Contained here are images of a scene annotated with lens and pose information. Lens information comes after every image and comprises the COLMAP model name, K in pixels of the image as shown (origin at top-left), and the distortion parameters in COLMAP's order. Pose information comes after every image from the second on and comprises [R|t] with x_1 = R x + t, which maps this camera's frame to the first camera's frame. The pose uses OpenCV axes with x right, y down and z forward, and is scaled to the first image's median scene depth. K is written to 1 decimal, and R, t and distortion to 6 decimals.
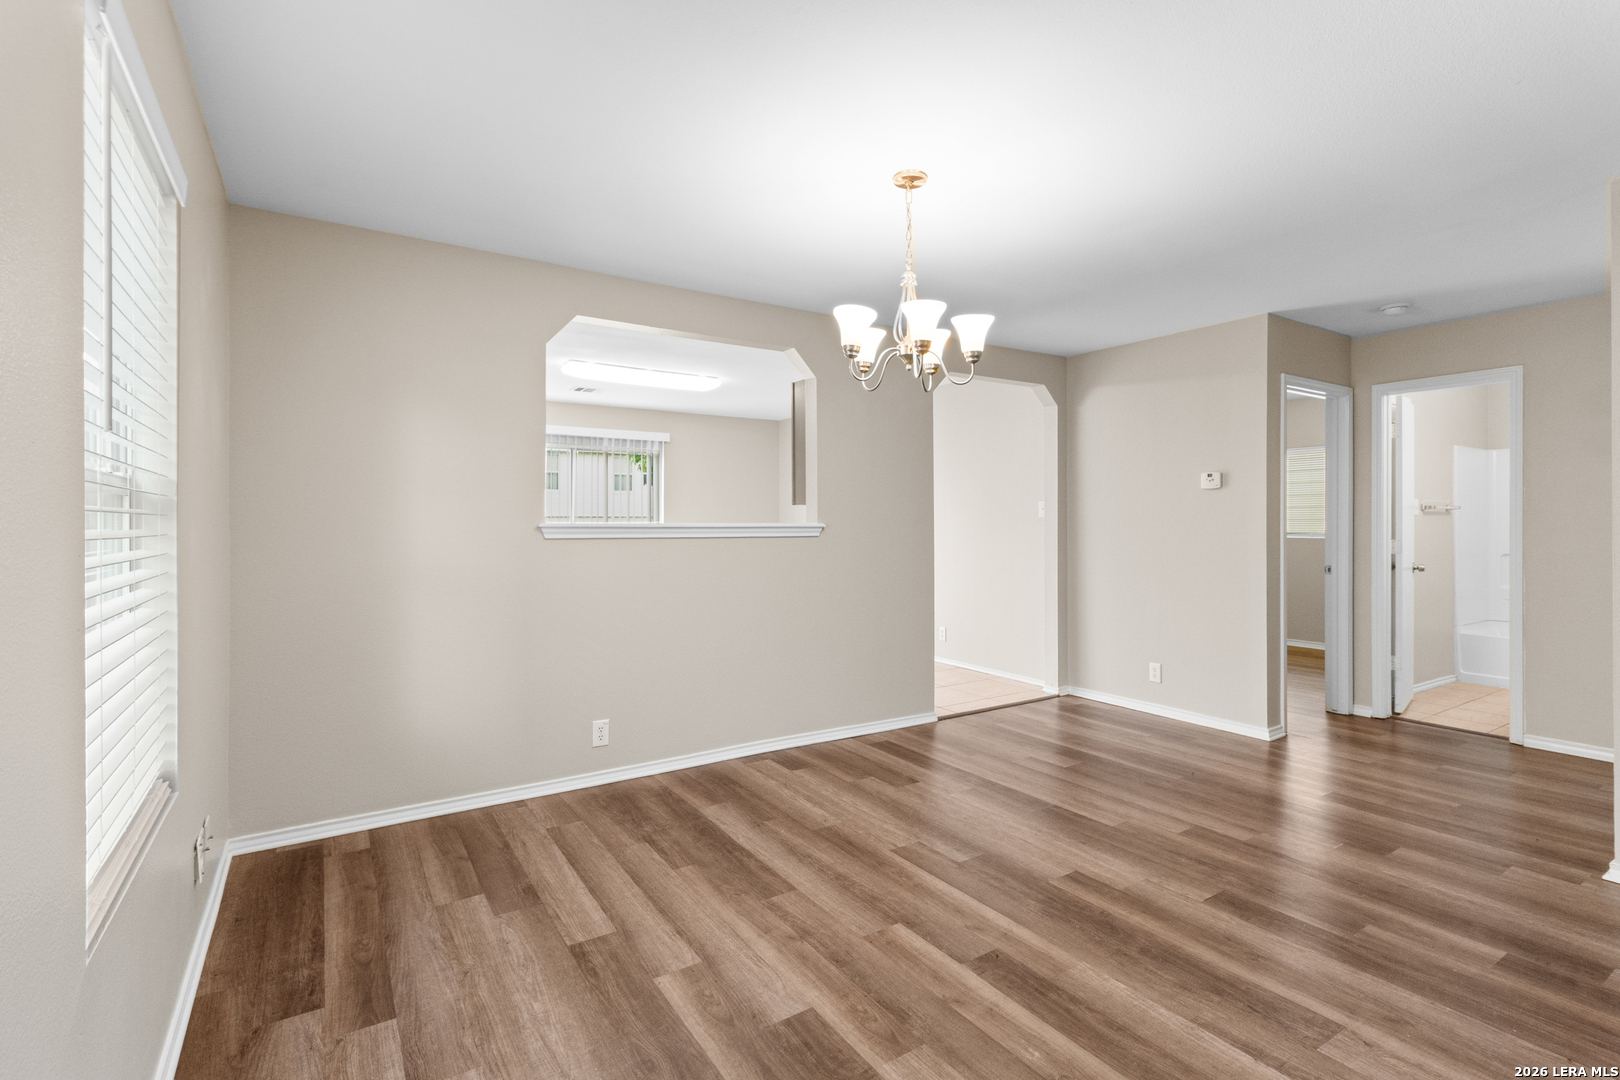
lens RADIAL K [[757.1, 0, 814.0], [0, 757.1, 530.9], [0, 0, 1]] dist [0.004541, 0.003712]
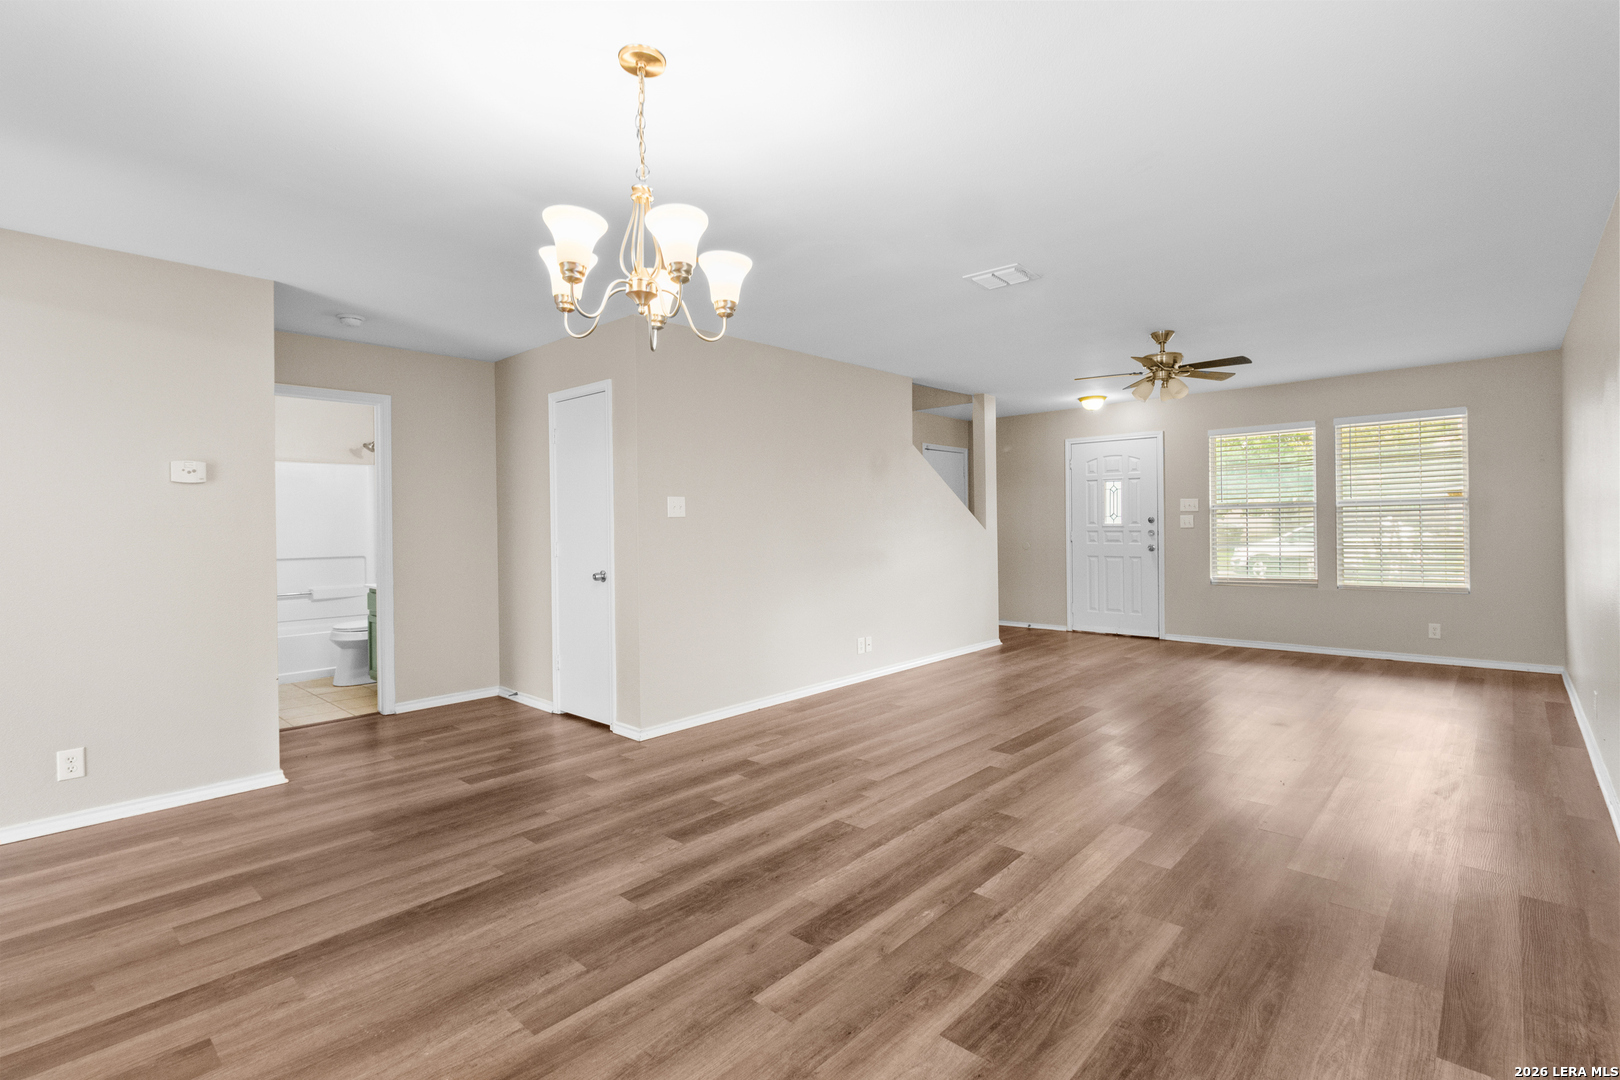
lens RADIAL K [[757.1, 0, 844.6], [0, 757.1, 535.6], [0, 0, 1]] dist [0.004541, 0.003712]
pose [[-0.281275, -0.007635, 0.959597, -0.604984], [0.021982, 0.999655, 0.014397, -0.000014], [-0.959375, 0.025144, -0.281010, 0.957543]]
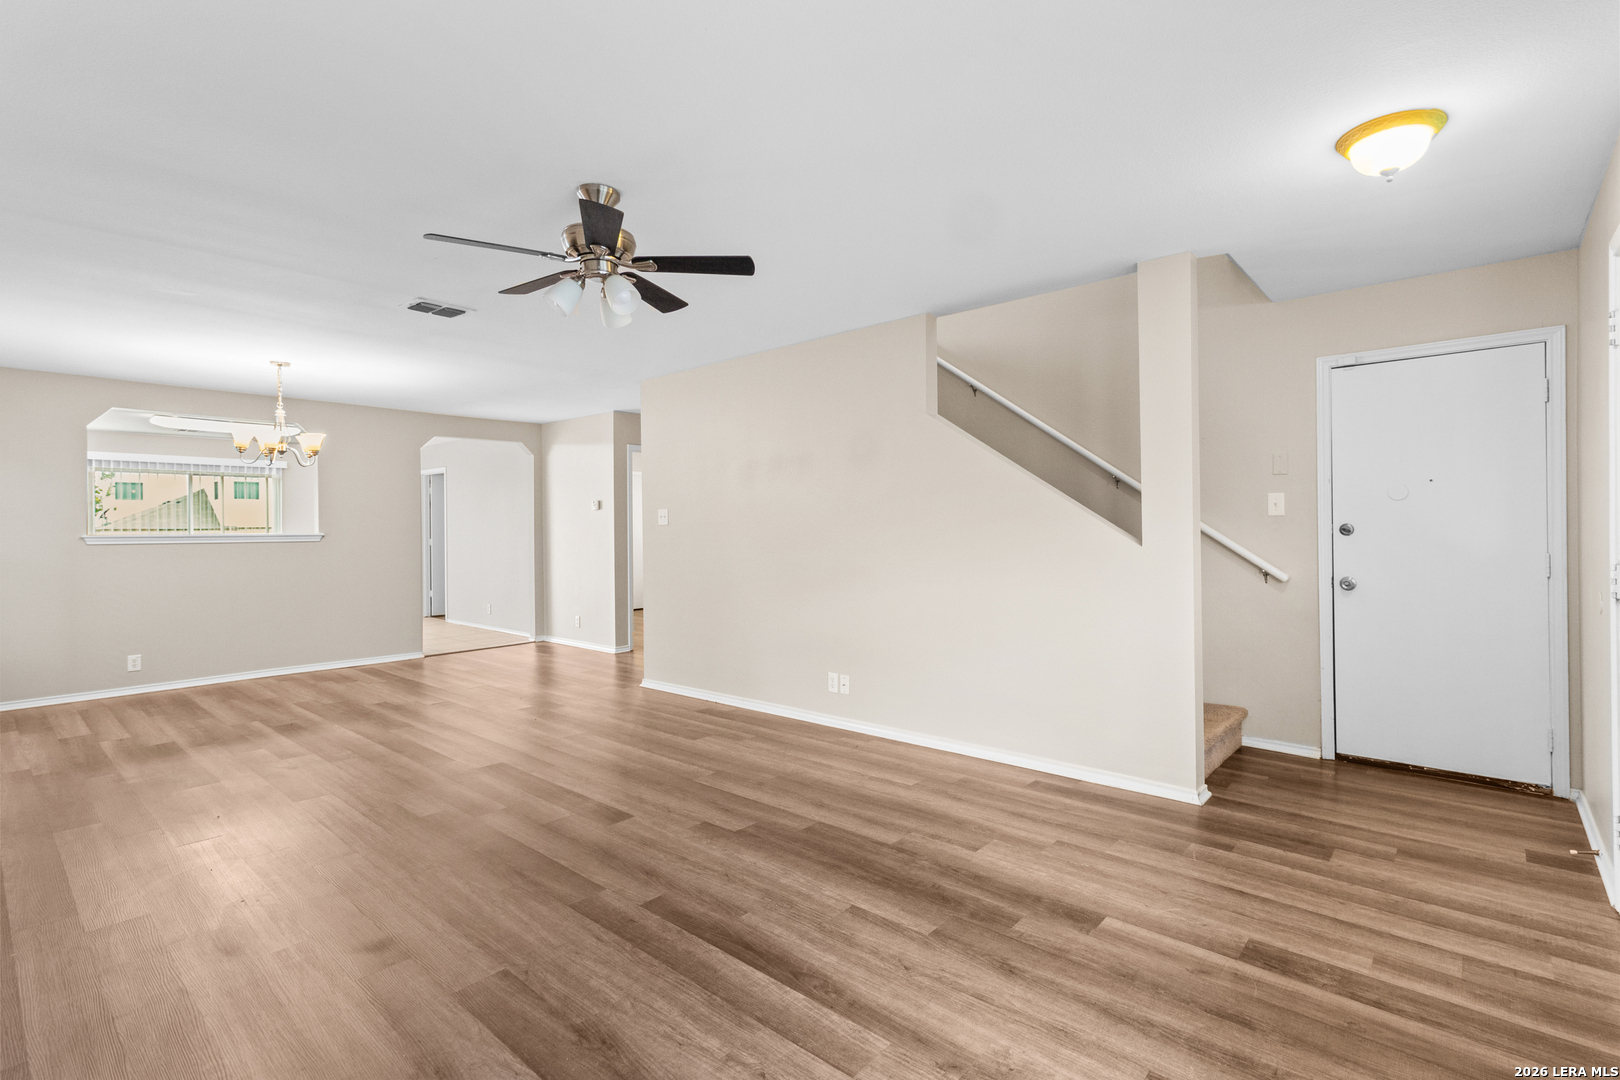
lens RADIAL K [[757.1, 0, 815.2], [0, 757.1, 531.9], [0, 0, 1]] dist [0.004541, 0.003712]
pose [[0.963047, -0.009898, 0.269153, 0.871265], [0.011332, 0.999929, -0.003776, 0.008014], [-0.269096, 0.006687, 0.963090, -1.231941]]
